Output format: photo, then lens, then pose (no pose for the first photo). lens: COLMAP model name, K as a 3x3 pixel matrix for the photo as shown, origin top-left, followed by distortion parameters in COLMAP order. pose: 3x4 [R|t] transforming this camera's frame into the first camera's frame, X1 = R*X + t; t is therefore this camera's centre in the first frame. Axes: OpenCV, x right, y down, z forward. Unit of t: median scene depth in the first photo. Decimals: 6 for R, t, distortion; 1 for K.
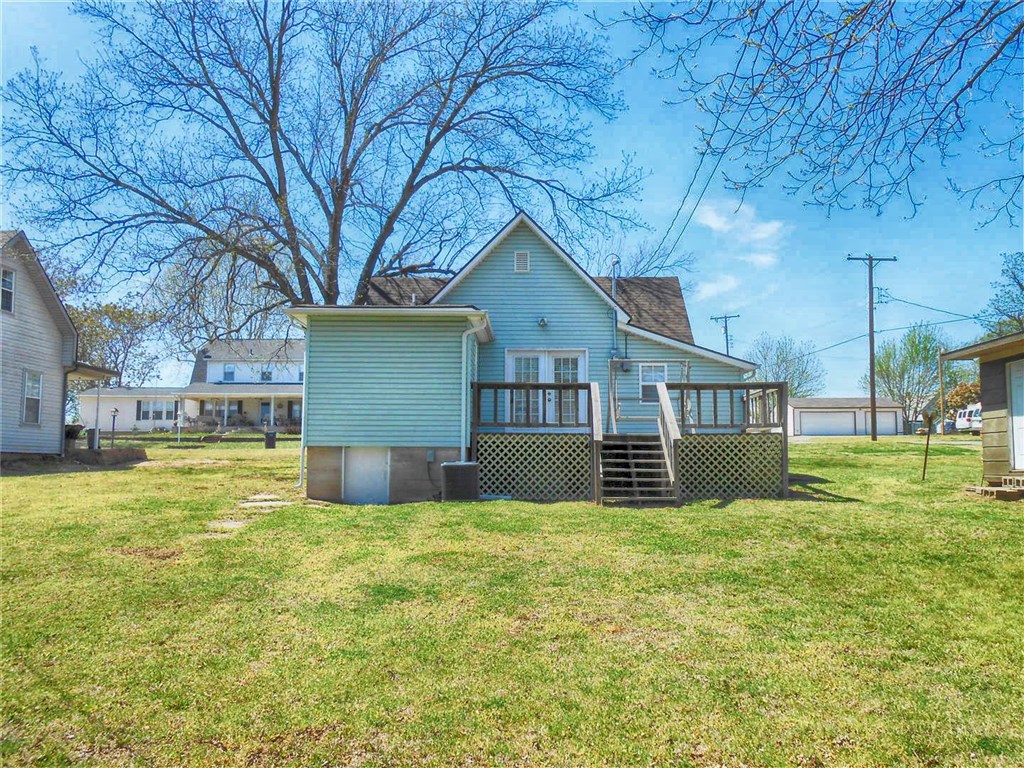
lens RADIAL K [[865.6, 0, 512.0], [0, 865.6, 384.0], [0, 0, 1]] dist [-0.011502, -0.002348]
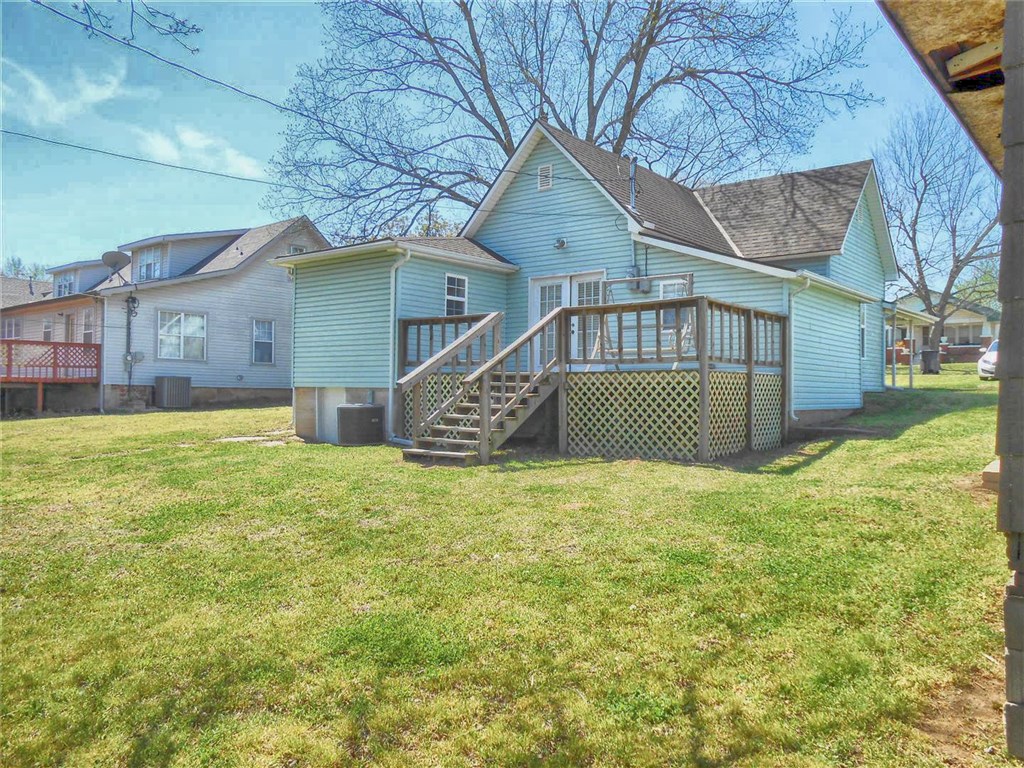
lens RADIAL K [[787.8, 0, 524.8], [0, 787.8, 388.3], [0, 0, 1]] dist [-0.072067, 0.105112]
pose [[0.789339, 0.002704, -0.613952, 0.581129], [0.048730, 0.996560, 0.067040, 0.022322], [0.612021, -0.082835, 0.786491, 0.409050]]
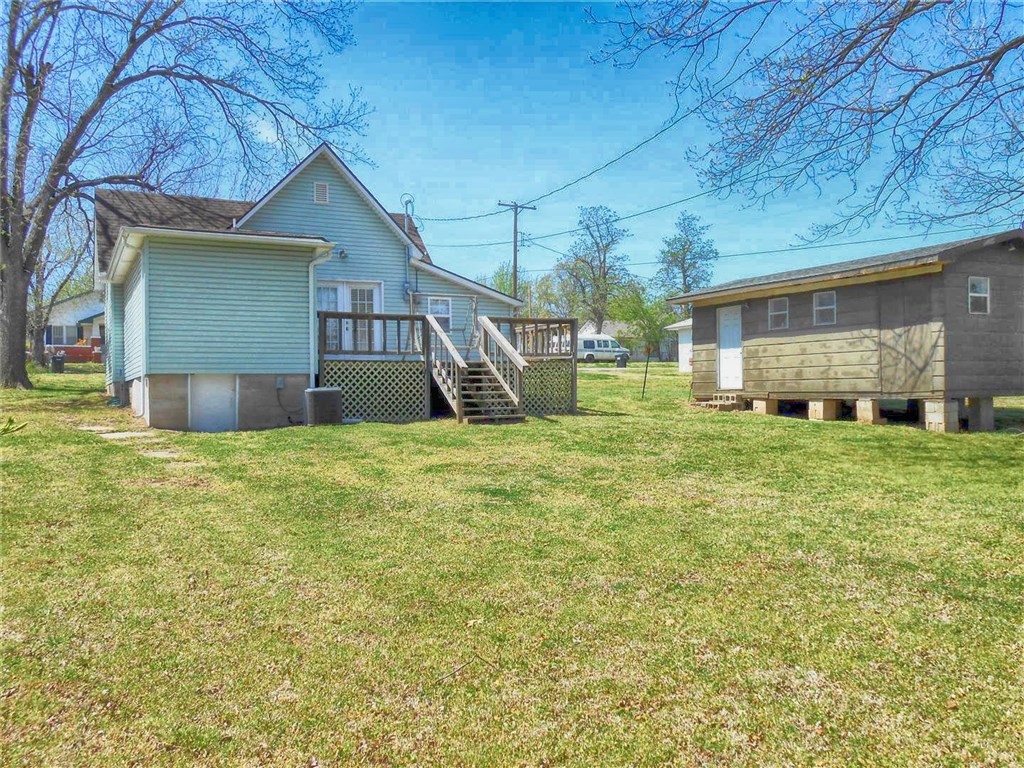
lens RADIAL K [[865.6, 0, 512.0], [0, 865.6, 384.0], [0, 0, 1]] dist [-0.011502, -0.002348]
pose [[0.876824, -0.011030, 0.480684, -0.341207], [-0.030886, 0.996380, 0.079204, -0.004670], [-0.479818, -0.084294, 0.873309, -0.024400]]
